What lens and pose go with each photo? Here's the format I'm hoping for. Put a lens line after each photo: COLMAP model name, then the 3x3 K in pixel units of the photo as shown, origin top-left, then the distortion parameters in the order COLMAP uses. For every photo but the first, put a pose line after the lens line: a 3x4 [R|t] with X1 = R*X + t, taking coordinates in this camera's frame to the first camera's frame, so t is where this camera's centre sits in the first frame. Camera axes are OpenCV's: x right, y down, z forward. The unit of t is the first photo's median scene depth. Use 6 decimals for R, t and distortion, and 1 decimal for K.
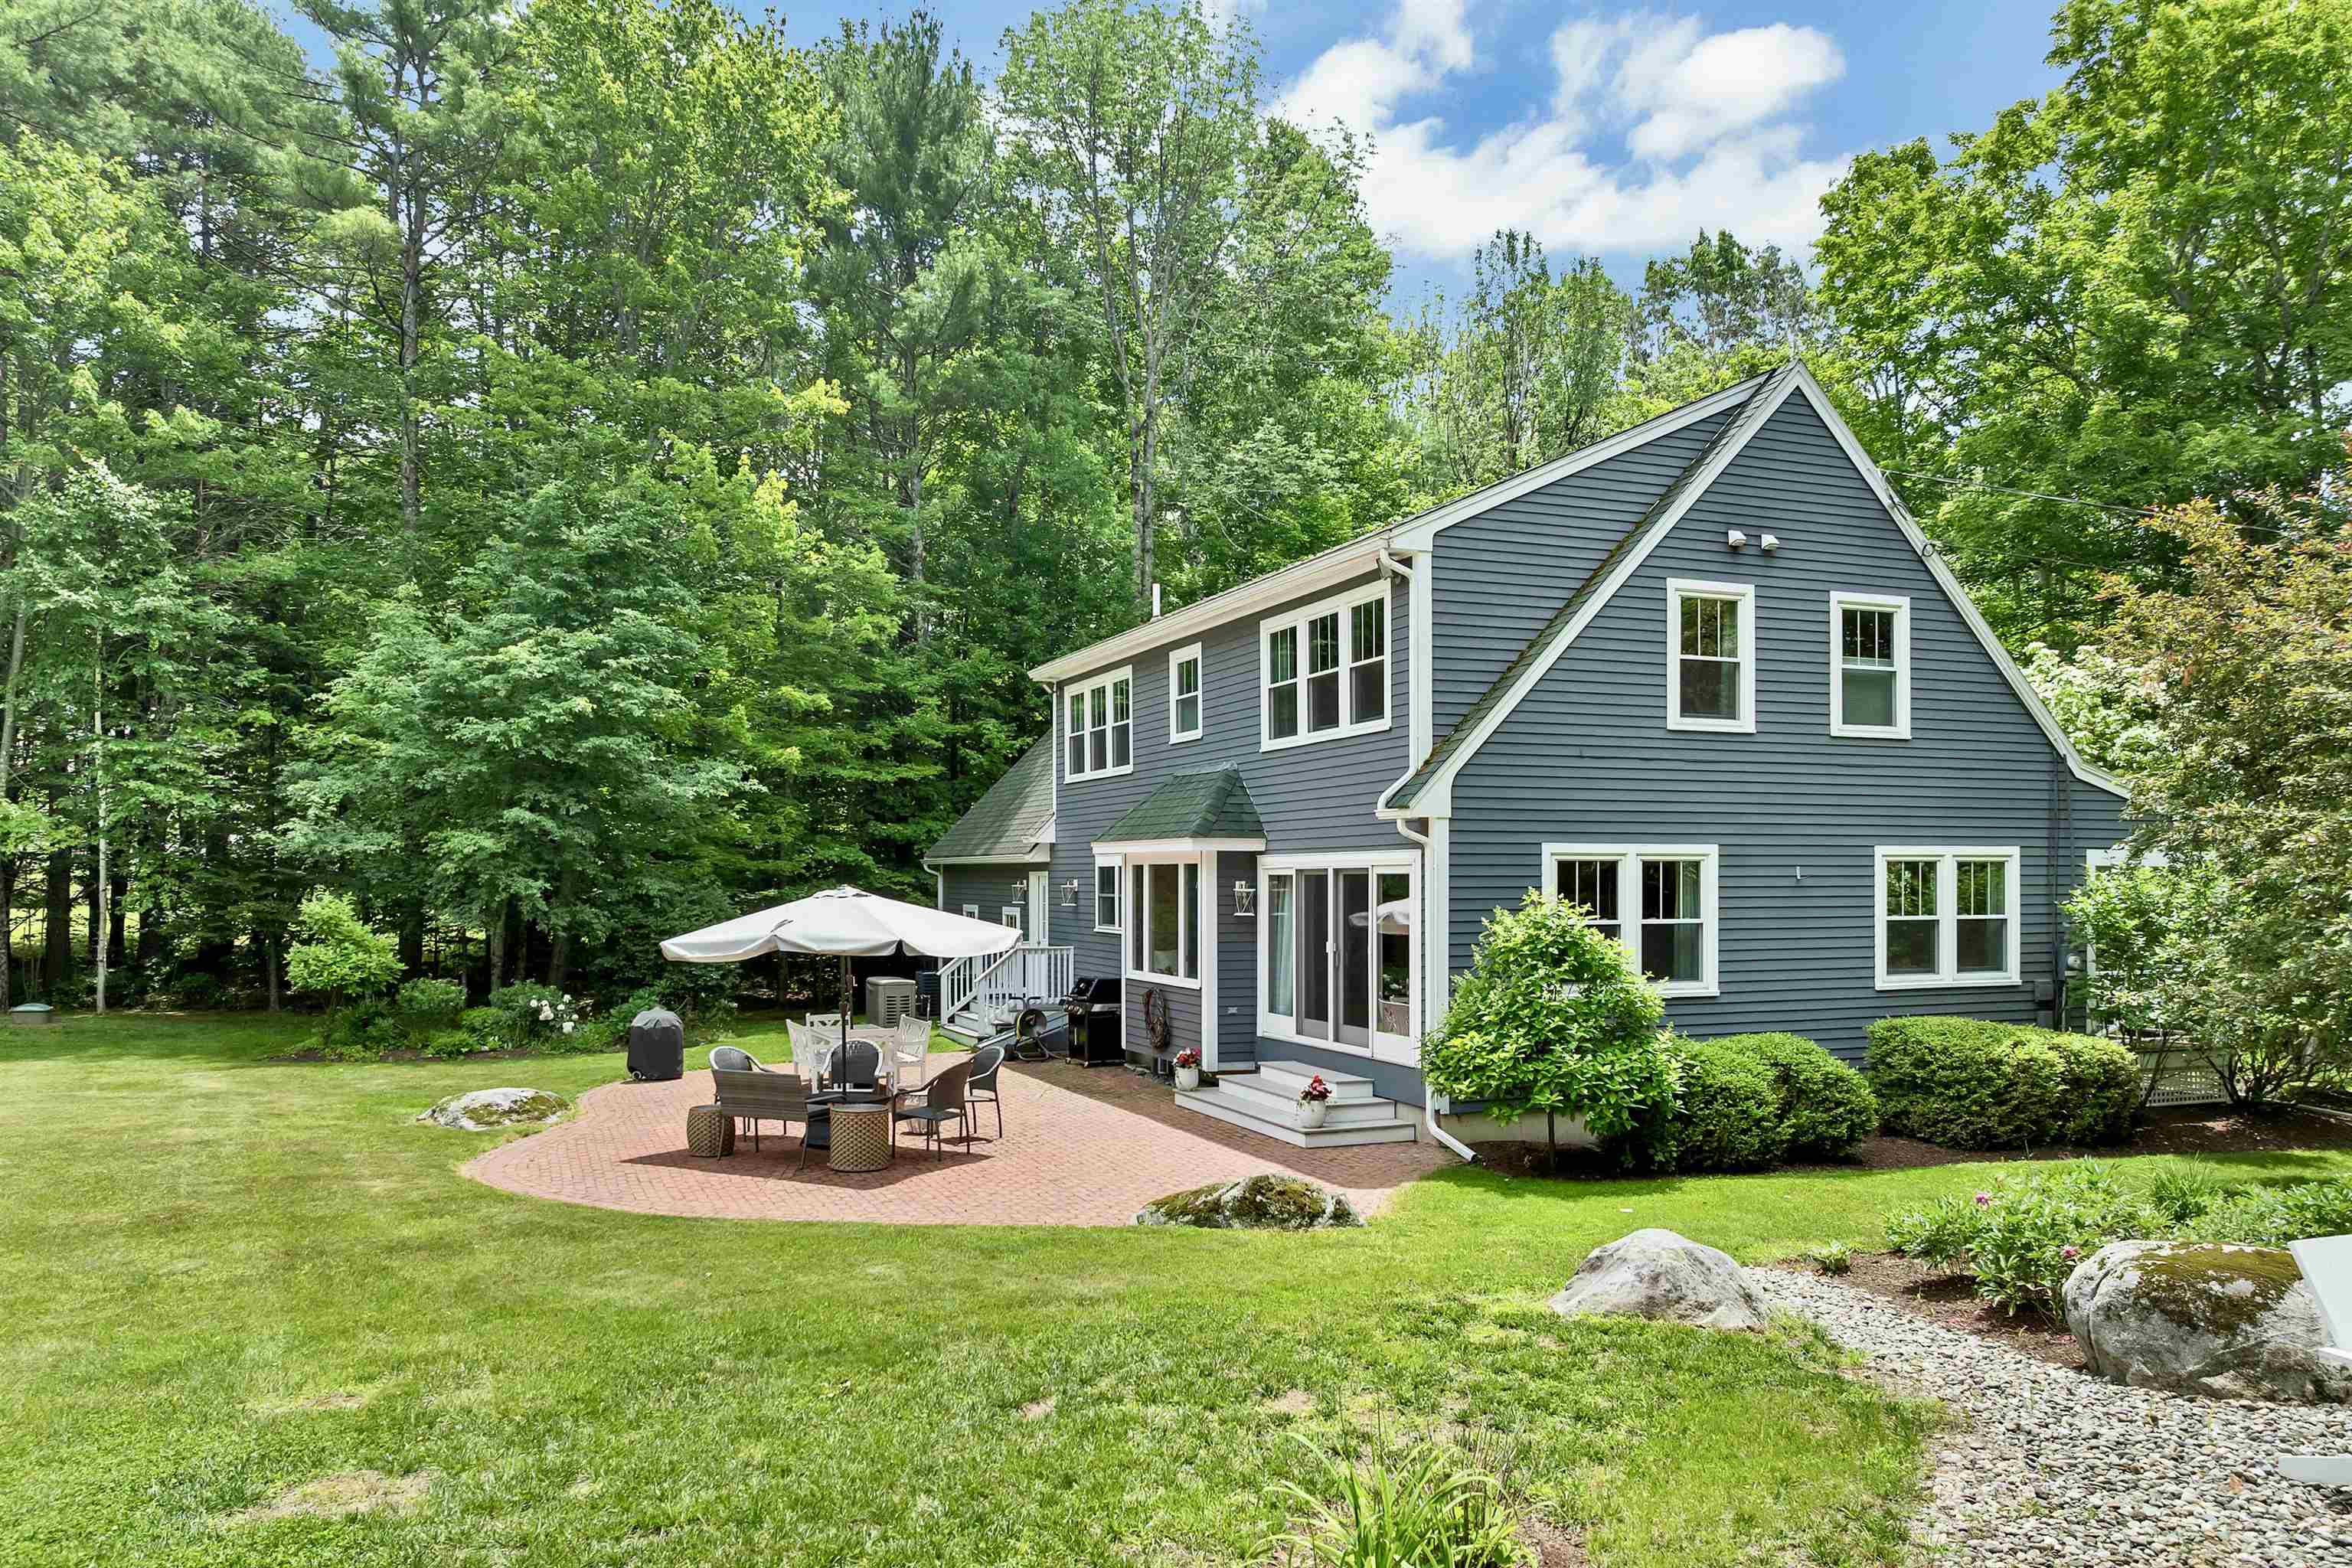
lens RADIAL K [[1707.1, 0, 1143.4], [0, 1707.1, 869.6], [0, 0, 1]] dist [-0.032951, -0.014539]
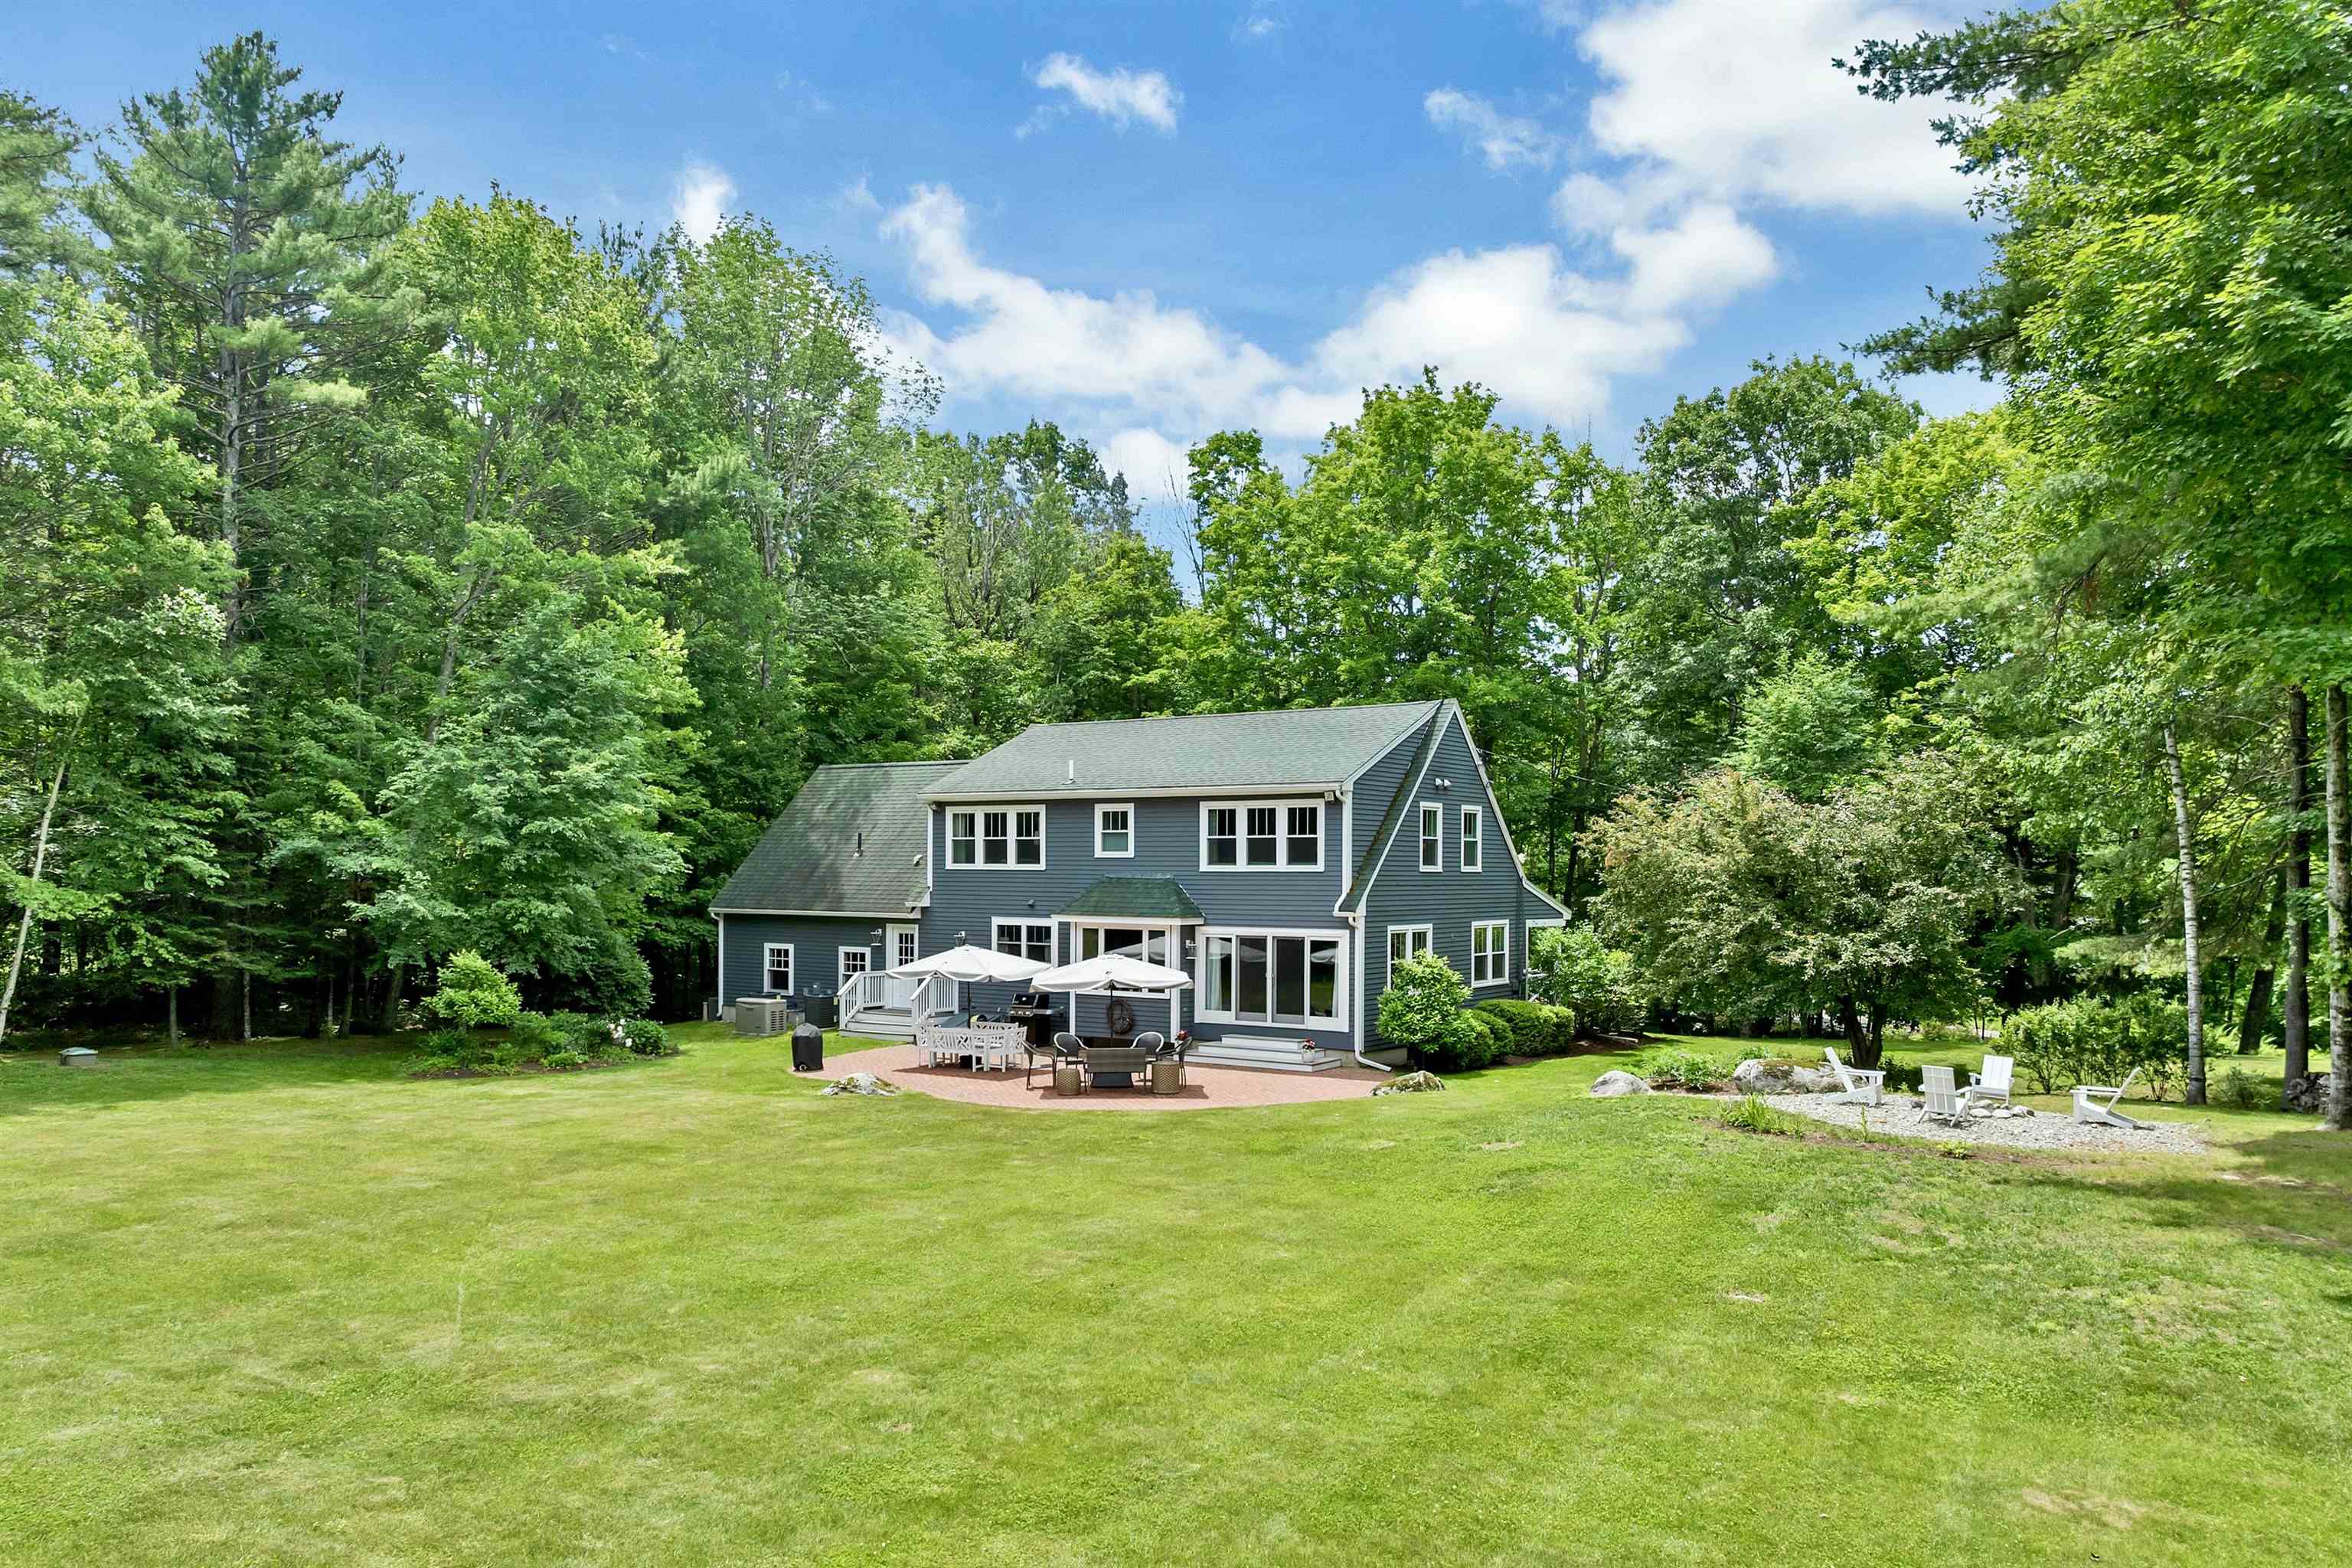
lens RADIAL K [[1707.1, 0, 1164.1], [0, 1707.1, 880.3], [0, 0, 1]] dist [-0.032951, -0.014539]
pose [[0.826380, 0.002657, 0.563106, -0.992781], [-0.009069, 0.999922, 0.008590, -0.072803], [-0.563040, -0.012205, 0.826340, -0.514371]]
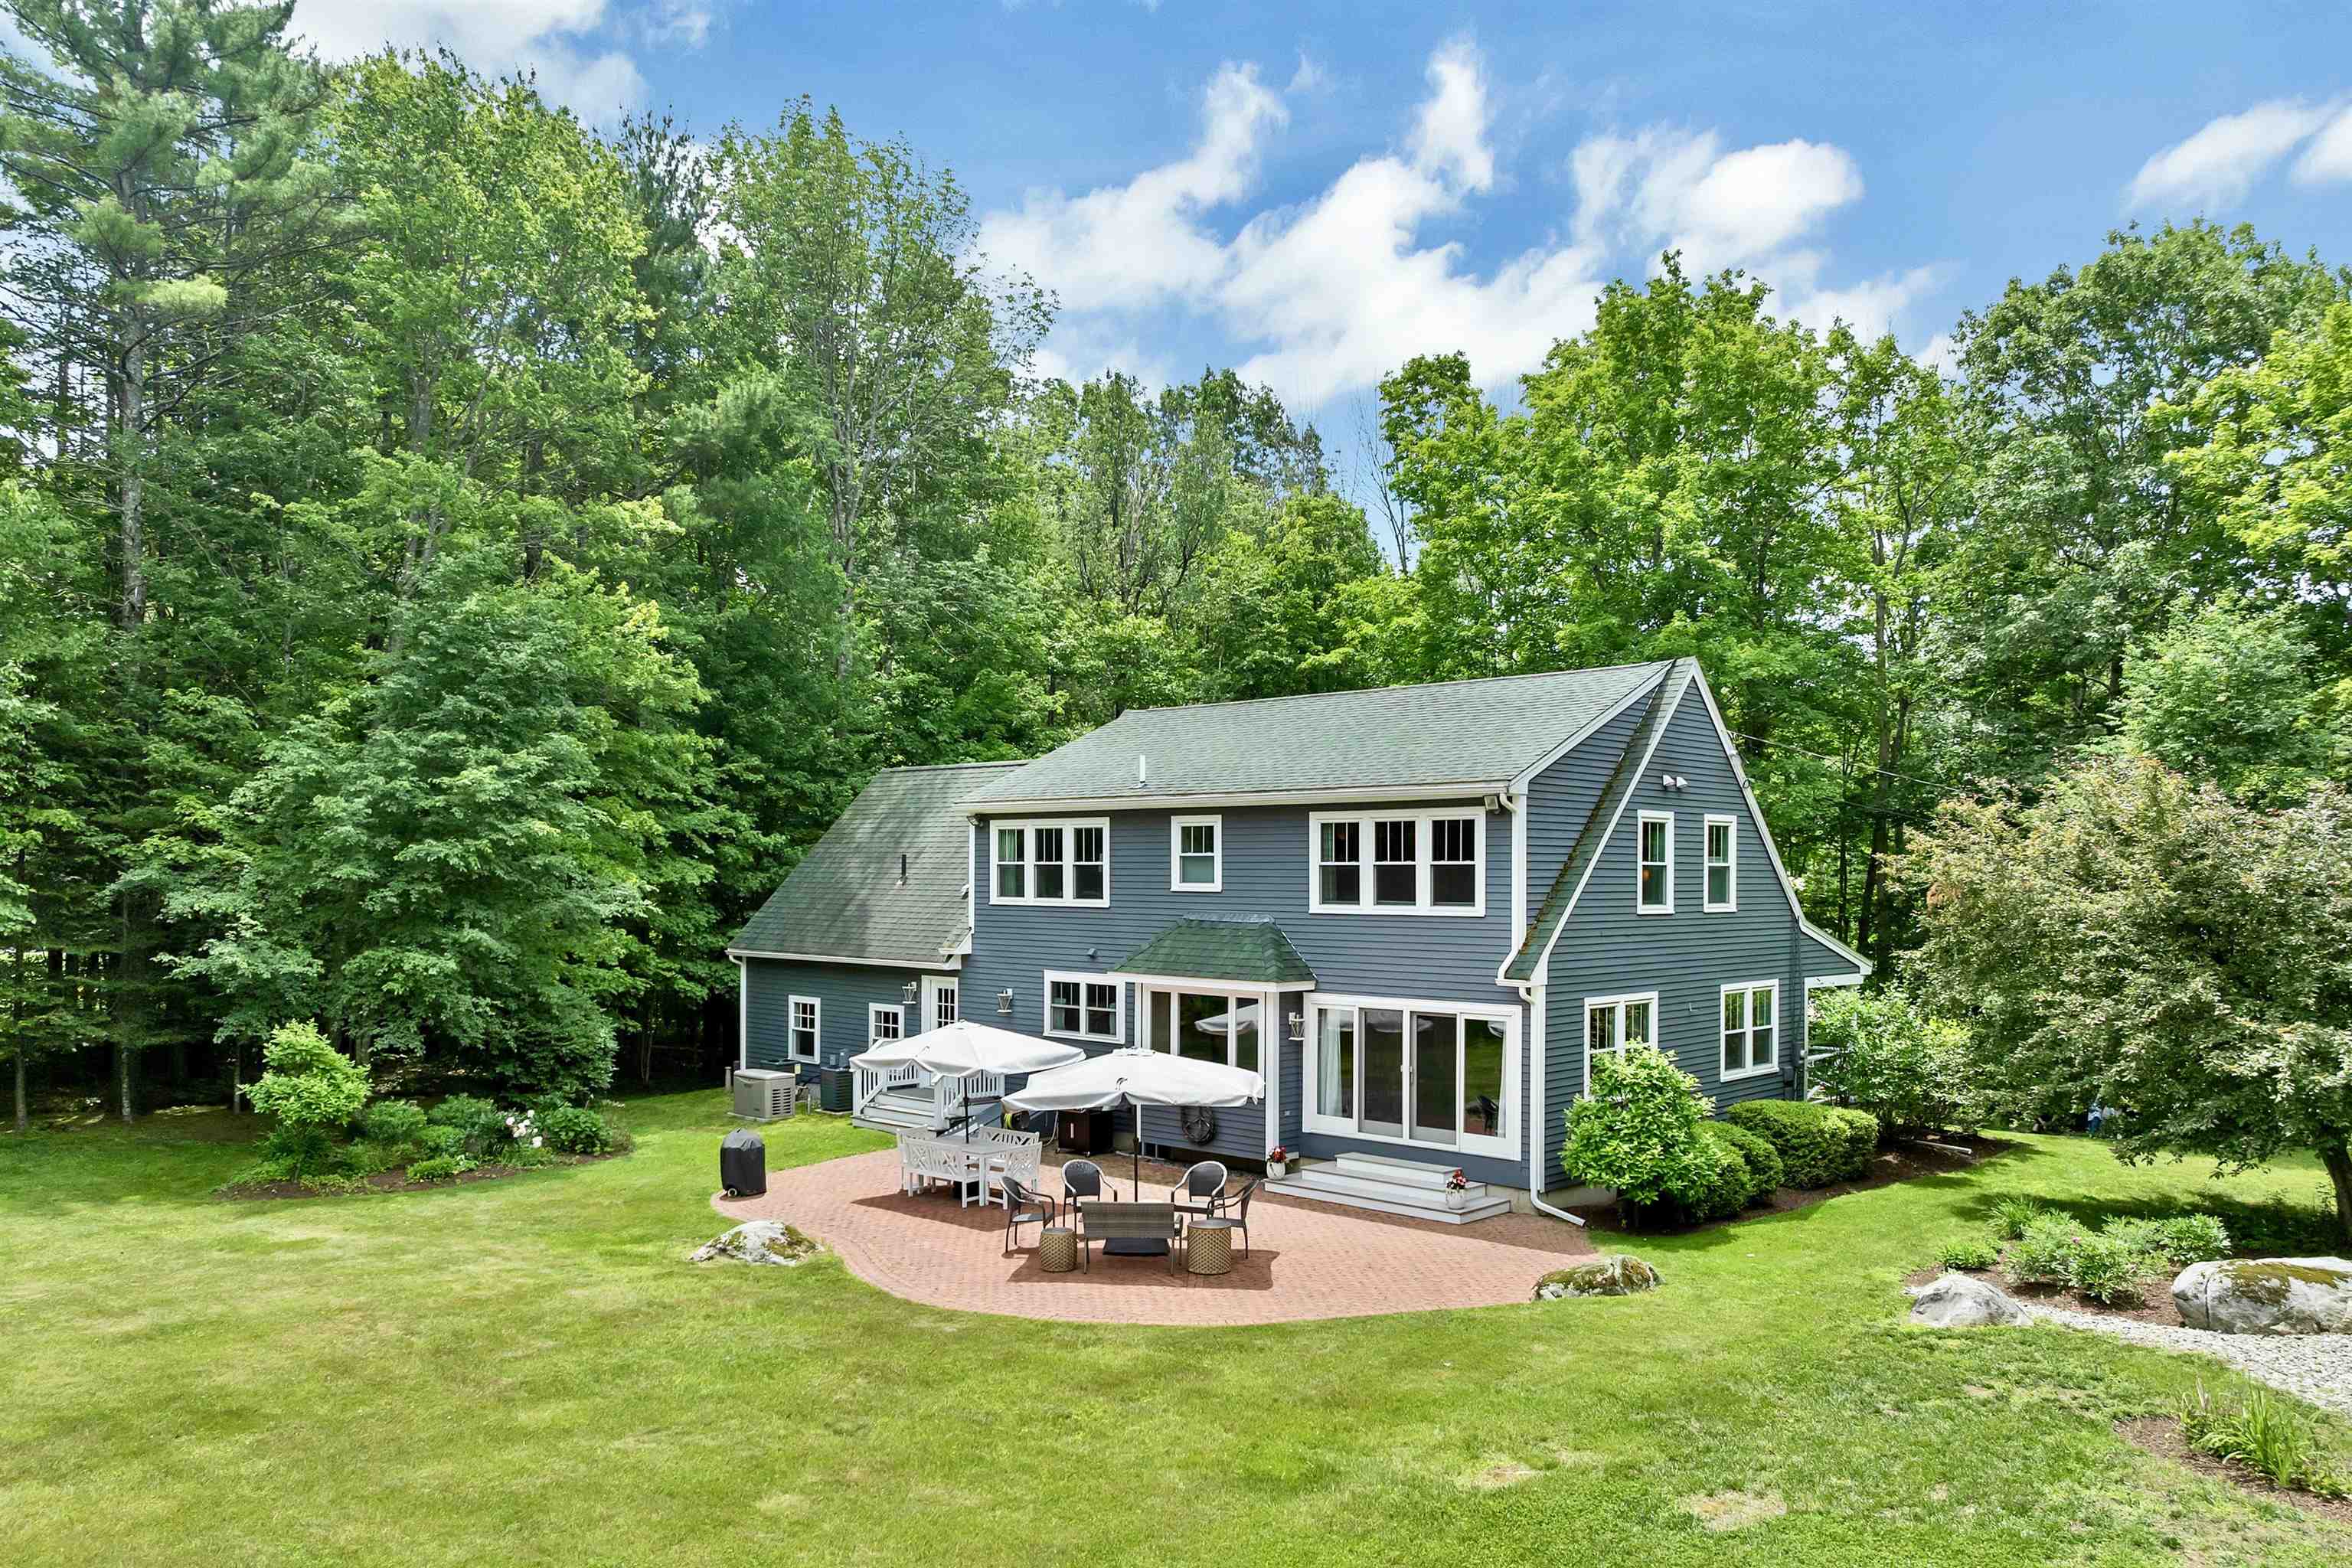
lens RADIAL K [[1707.1, 0, 1161.0], [0, 1707.1, 881.8], [0, 0, 1]] dist [-0.032951, -0.014539]
pose [[0.904823, 0.003295, 0.425776, -0.568207], [-0.007114, 0.999947, 0.007378, -0.098692], [-0.425729, -0.009705, 0.904799, -0.119298]]
